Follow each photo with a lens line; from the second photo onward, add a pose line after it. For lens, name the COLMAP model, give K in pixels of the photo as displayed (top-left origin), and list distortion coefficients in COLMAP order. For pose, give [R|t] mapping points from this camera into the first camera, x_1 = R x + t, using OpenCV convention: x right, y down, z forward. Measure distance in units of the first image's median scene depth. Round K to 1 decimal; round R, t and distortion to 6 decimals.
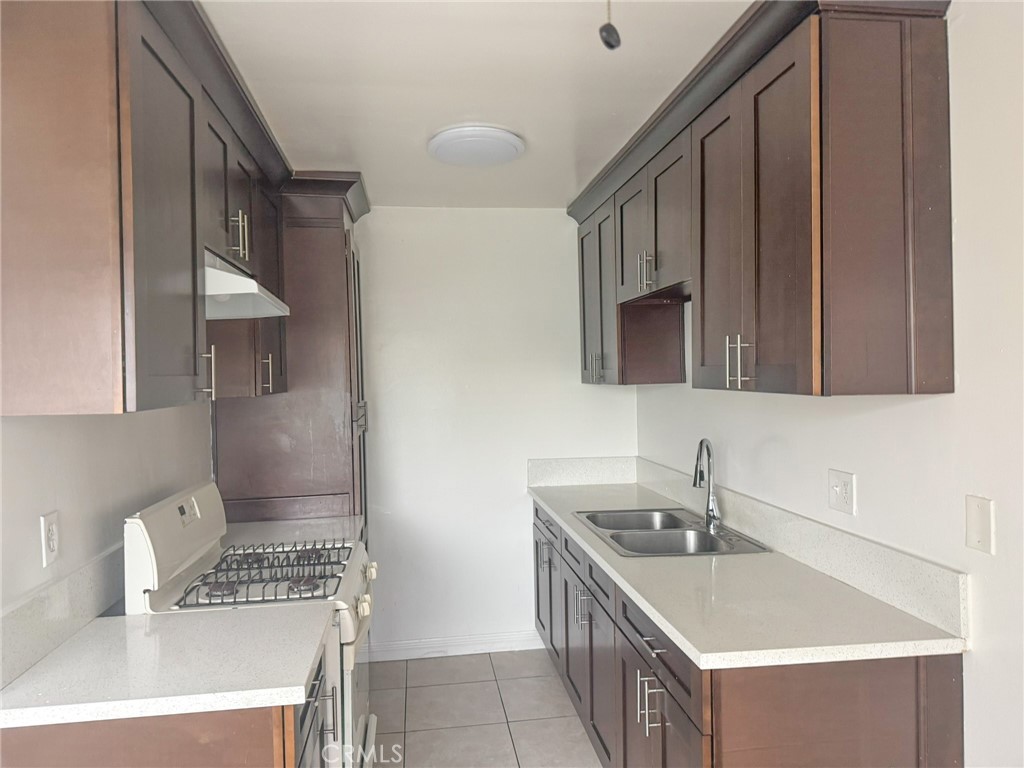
lens RADIAL K [[706.3, 0, 507.5], [0, 706.3, 382.1], [0, 0, 1]] dist [-0.002118, -0.006463]
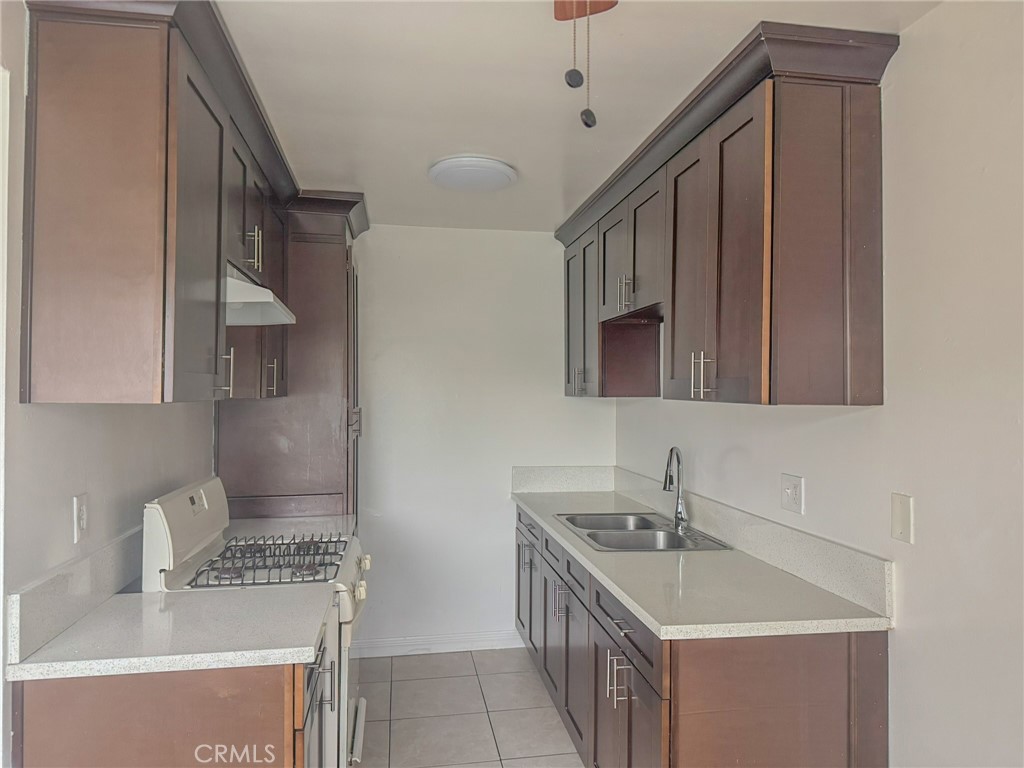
lens RADIAL K [[711.6, 0, 515.2], [0, 711.6, 382.7], [0, 0, 1]] dist [0.065190, -0.119650]
pose [[0.999121, 0.025642, 0.033149, -0.009020], [-0.024810, 0.999373, -0.025272, 0.017484], [-0.033776, 0.024427, 0.999131, -0.120816]]
